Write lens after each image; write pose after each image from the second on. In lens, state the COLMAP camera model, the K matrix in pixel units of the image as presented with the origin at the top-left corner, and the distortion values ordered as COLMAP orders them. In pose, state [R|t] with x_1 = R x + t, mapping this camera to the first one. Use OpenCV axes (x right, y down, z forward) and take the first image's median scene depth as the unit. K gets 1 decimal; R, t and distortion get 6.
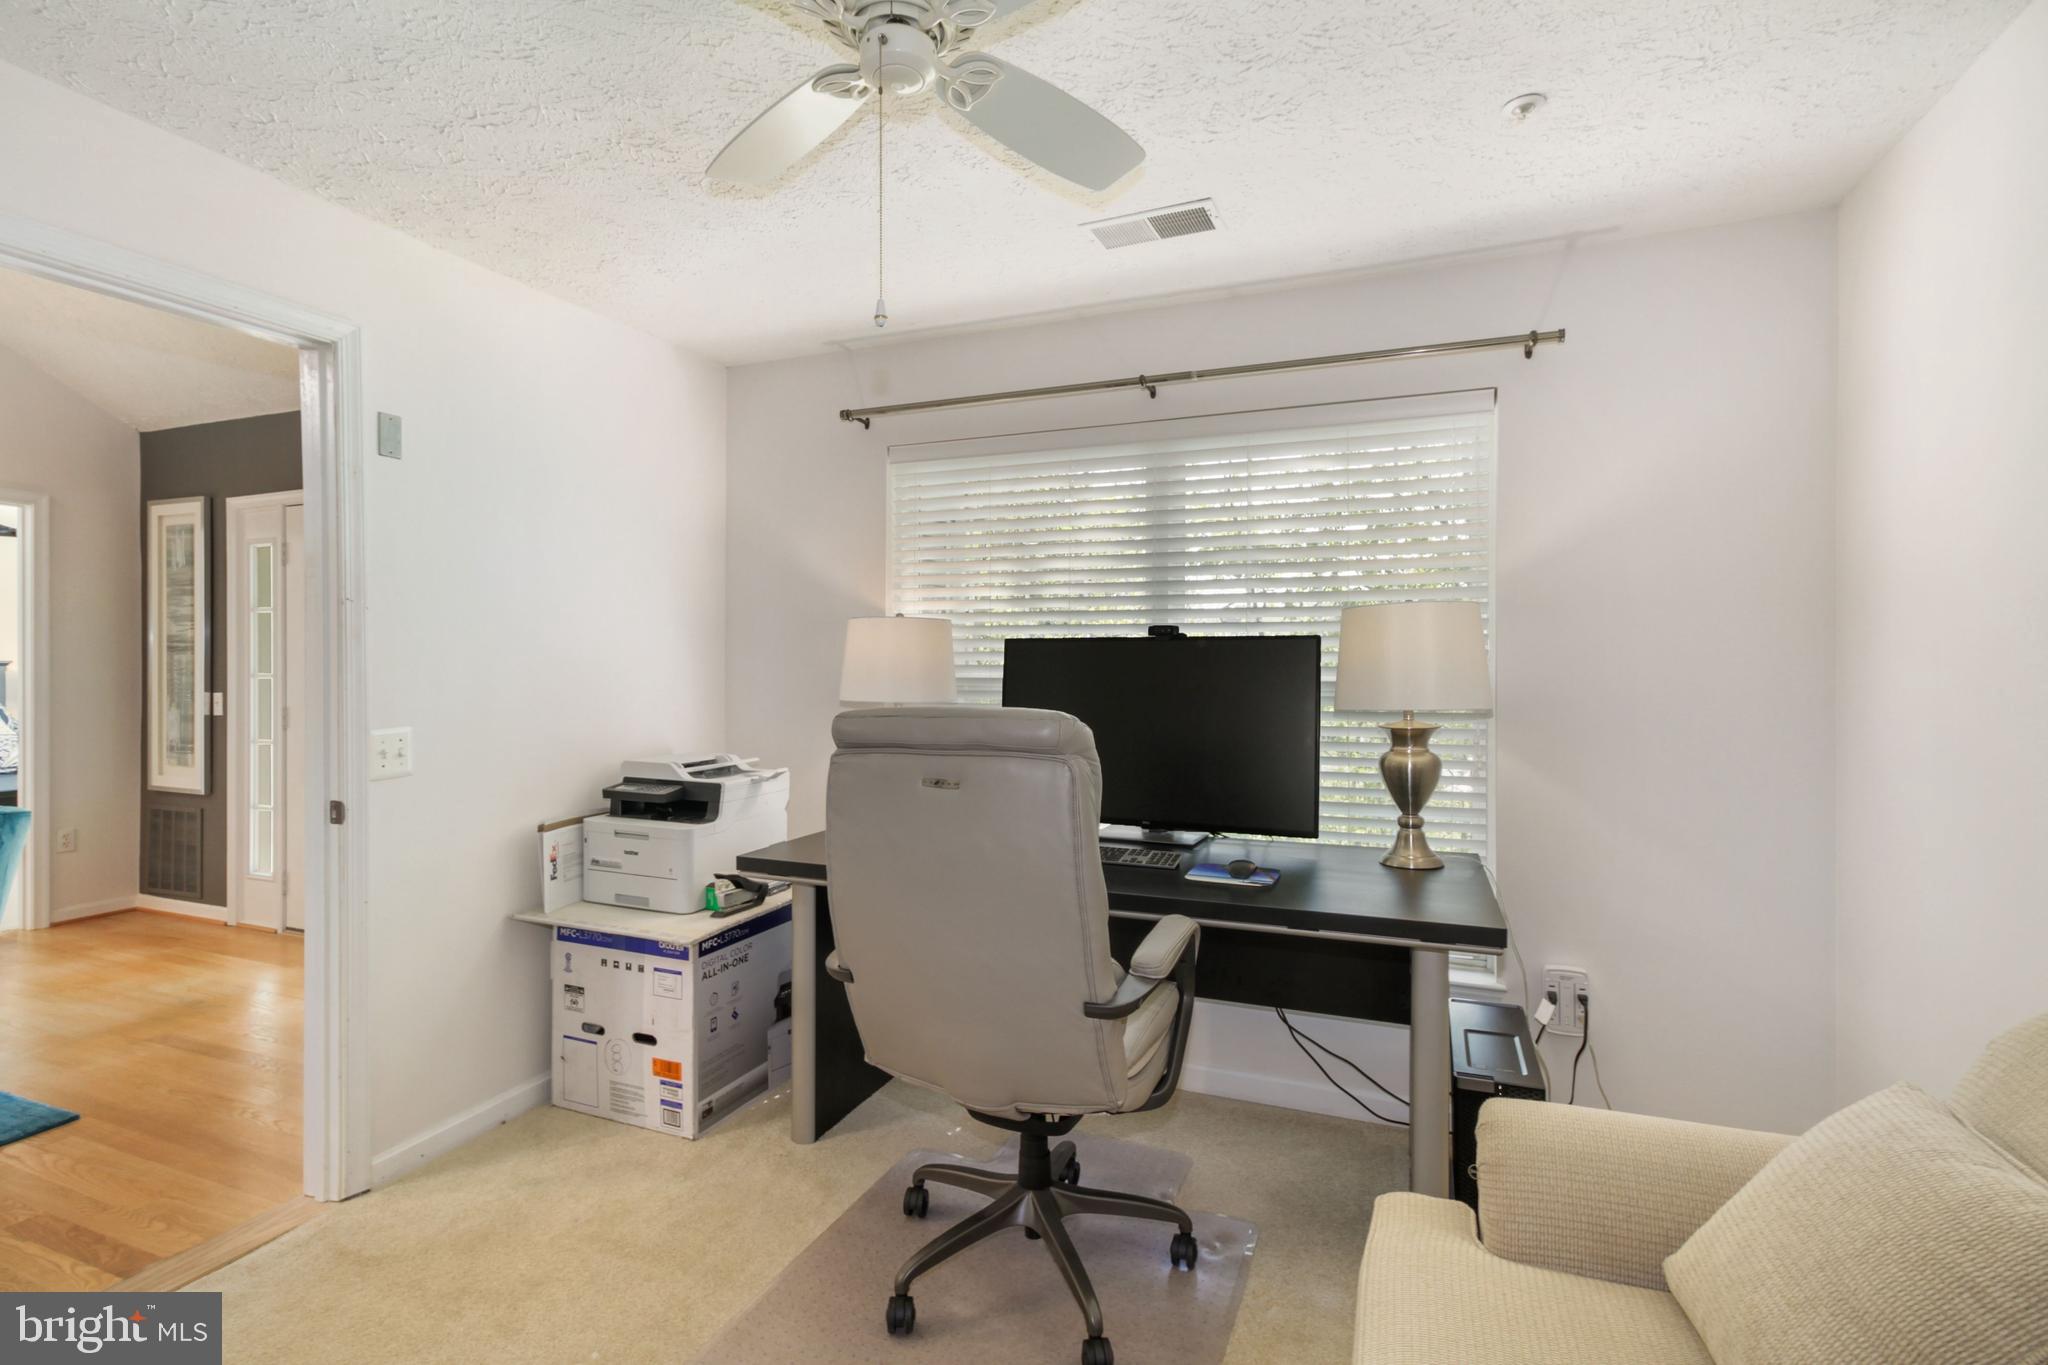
lens RADIAL K [[968.4, 0, 984.6], [0, 968.4, 673.0], [0, 0, 1]] dist [-0.000536, -0.000326]
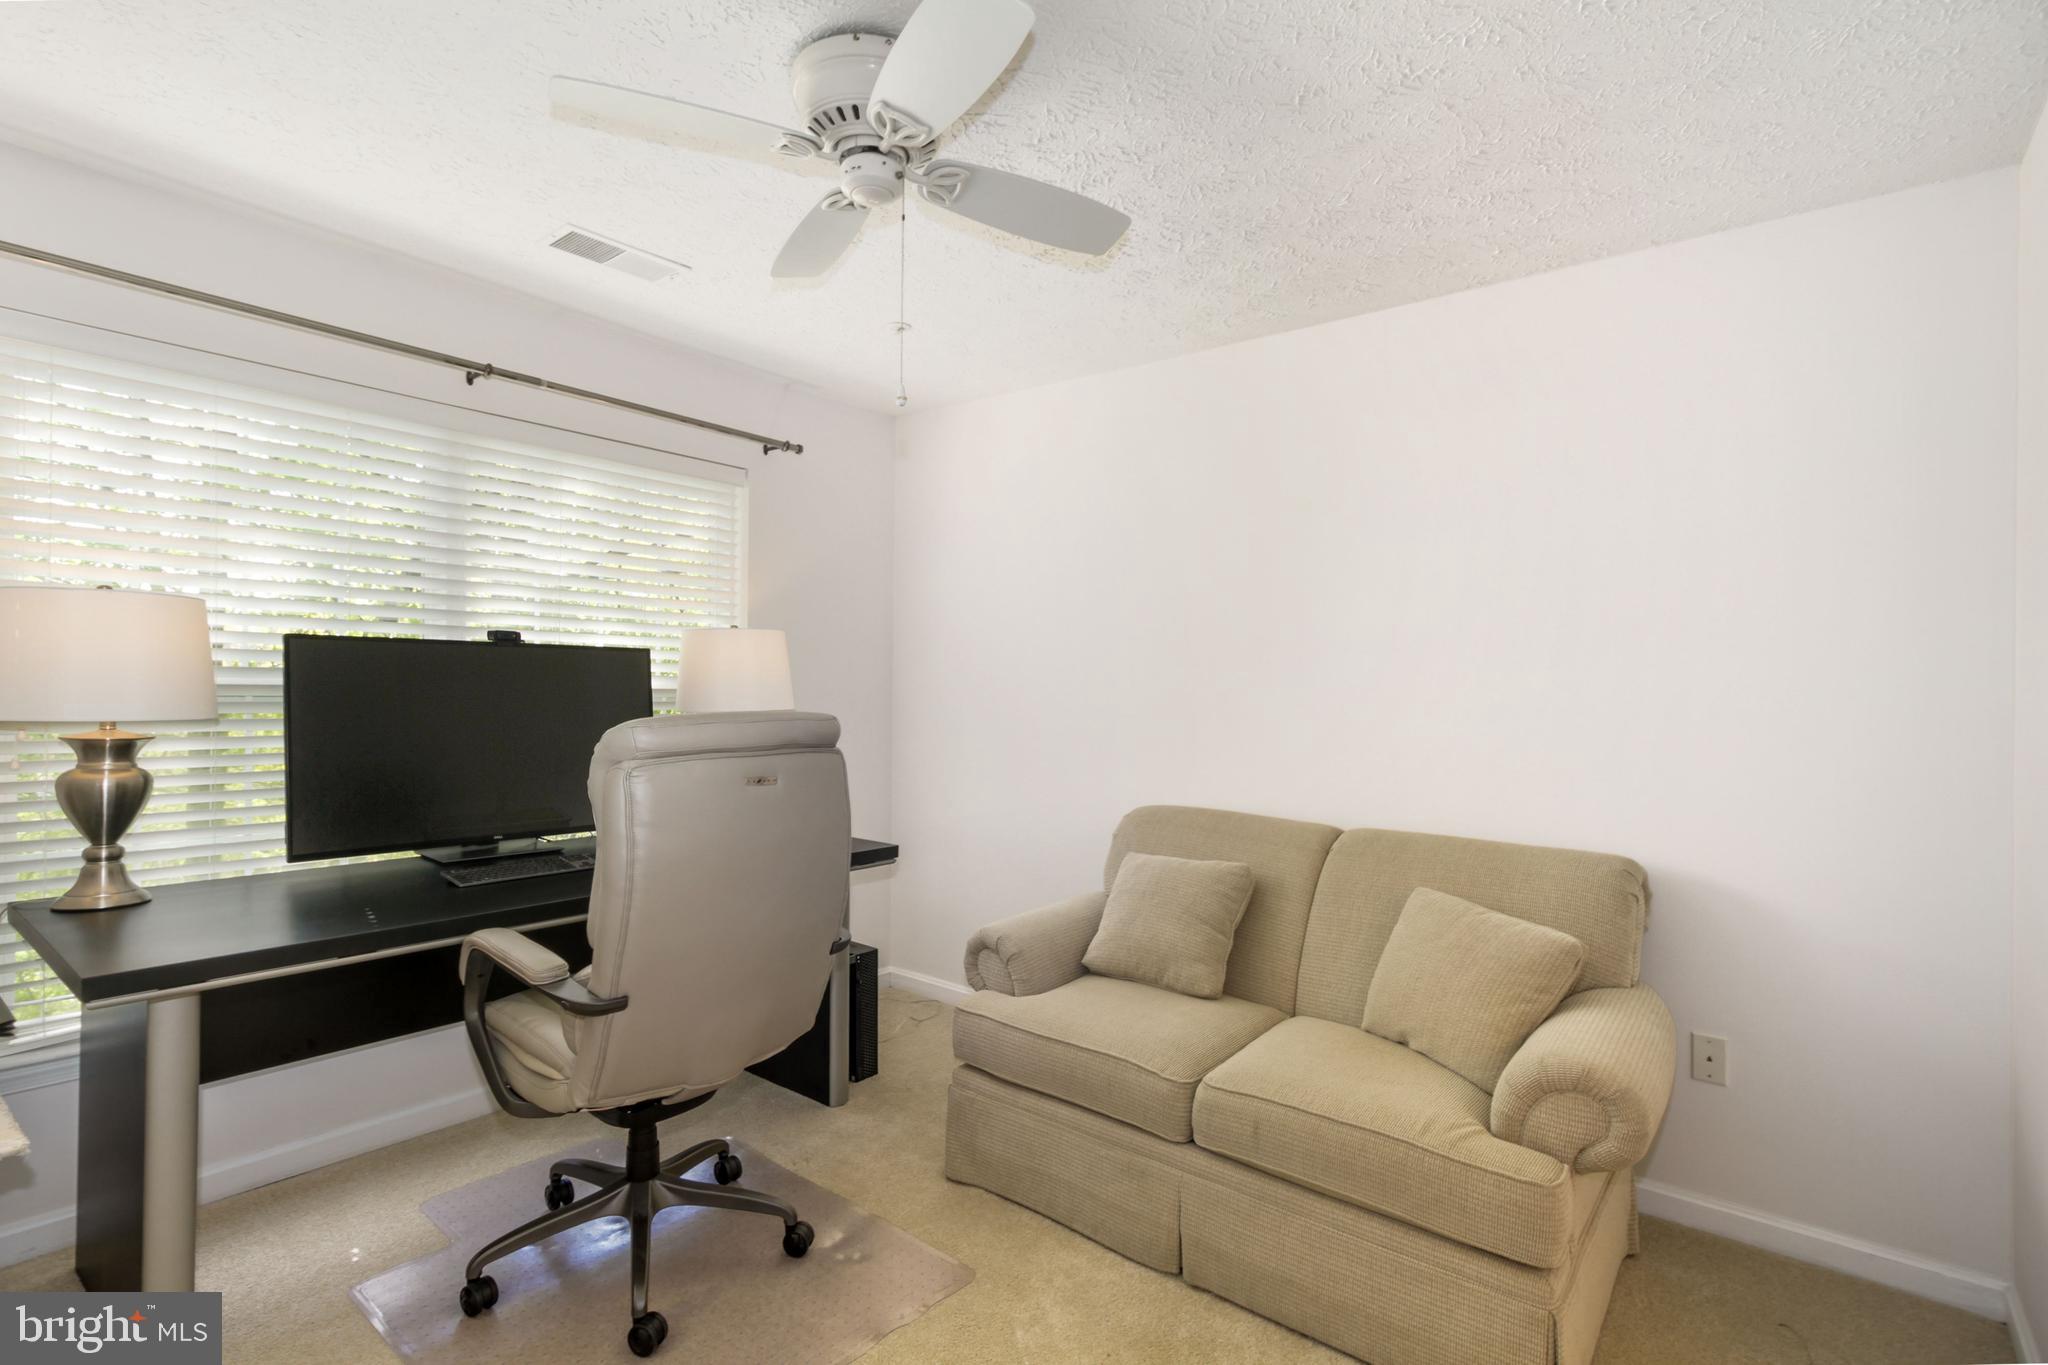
lens RADIAL K [[968.4, 0, 984.6], [0, 968.4, 673.0], [0, 0, 1]] dist [-0.000536, -0.000326]
pose [[0.272935, 0.006949, 0.962007, -0.596994], [-0.008748, 0.999950, -0.004741, -0.005674], [-0.961993, -0.007121, 0.272983, 0.269152]]
